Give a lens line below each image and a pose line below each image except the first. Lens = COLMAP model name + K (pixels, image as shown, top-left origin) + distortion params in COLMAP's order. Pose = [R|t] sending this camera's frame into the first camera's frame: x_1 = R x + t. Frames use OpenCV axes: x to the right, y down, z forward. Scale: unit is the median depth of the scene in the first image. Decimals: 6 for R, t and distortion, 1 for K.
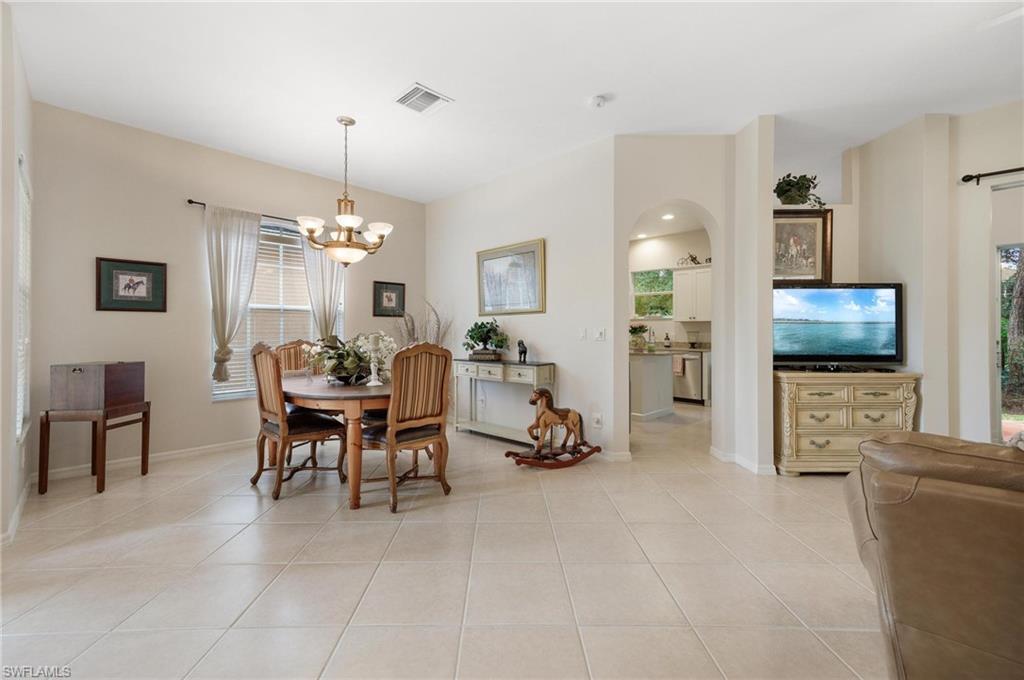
lens RADIAL K [[417.3, 0, 500.6], [0, 417.3, 330.2], [0, 0, 1]] dist [0.007257, 0.000394]
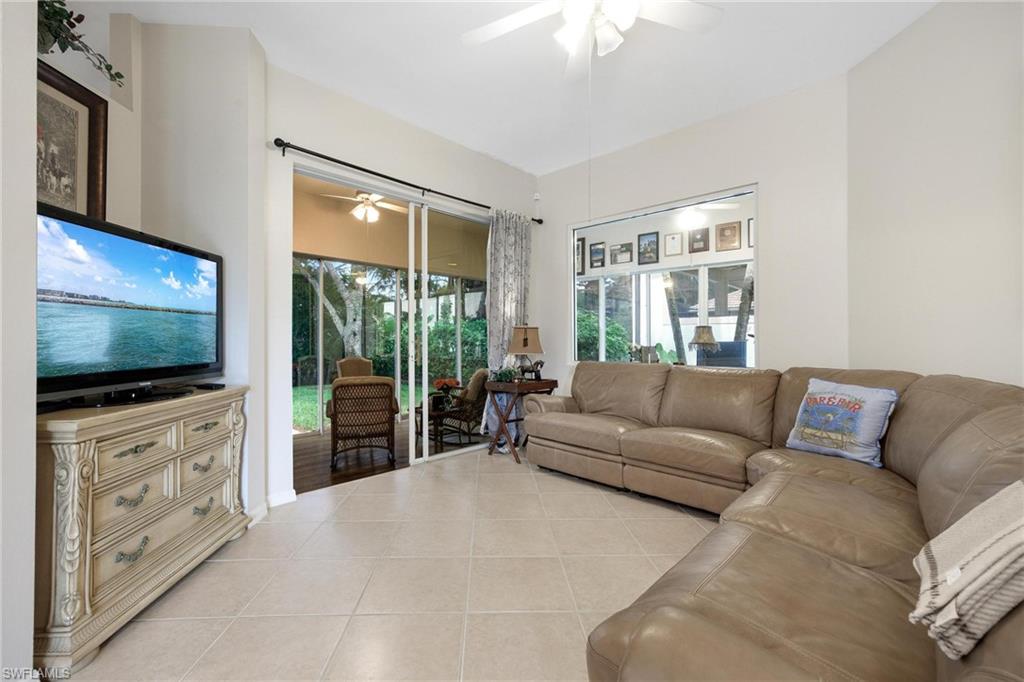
lens RADIAL K [[439.0, 0, 505.1], [0, 439.0, 336.3], [0, 0, 1]] dist [0.011986, 0.000117]
pose [[-0.042211, 0.004541, 0.999098, 0.212551], [0.002297, 0.999987, -0.004448, 0.022066], [-0.999106, 0.002107, -0.042221, 0.556798]]
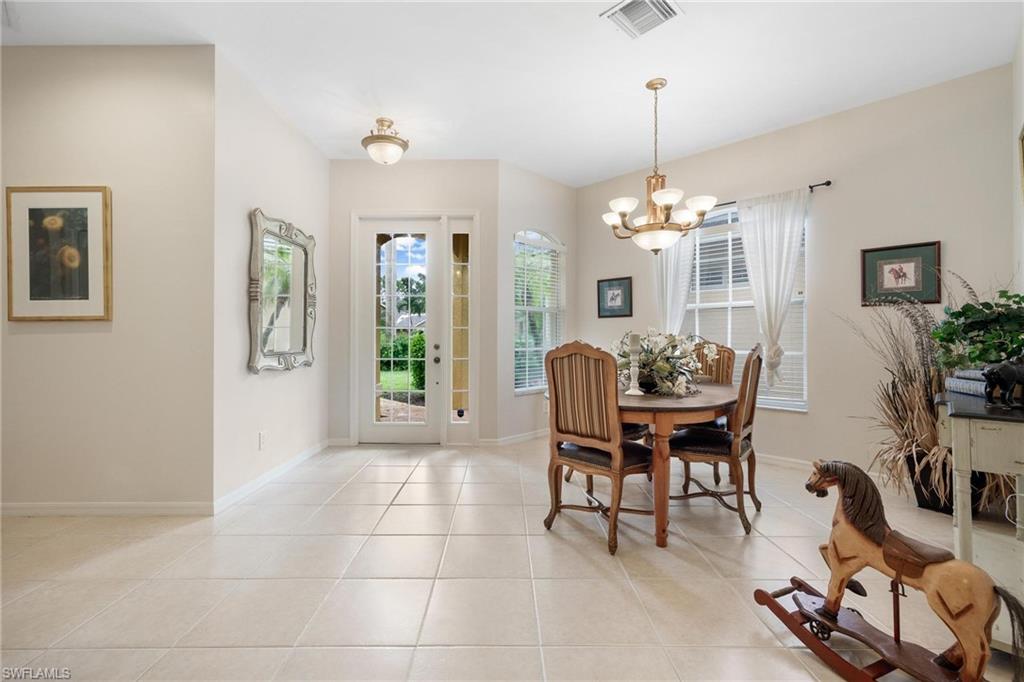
lens RADIAL K [[439.4, 0, 496.1], [0, 439.4, 336.1], [0, 0, 1]] dist [-0.007194, -0.000109]
pose [[-0.014316, -0.004506, -0.999887, 0.524831], [-0.000064, 0.999990, -0.004505, 0.020615], [0.999898, 0.000000, -0.014316, 0.682033]]
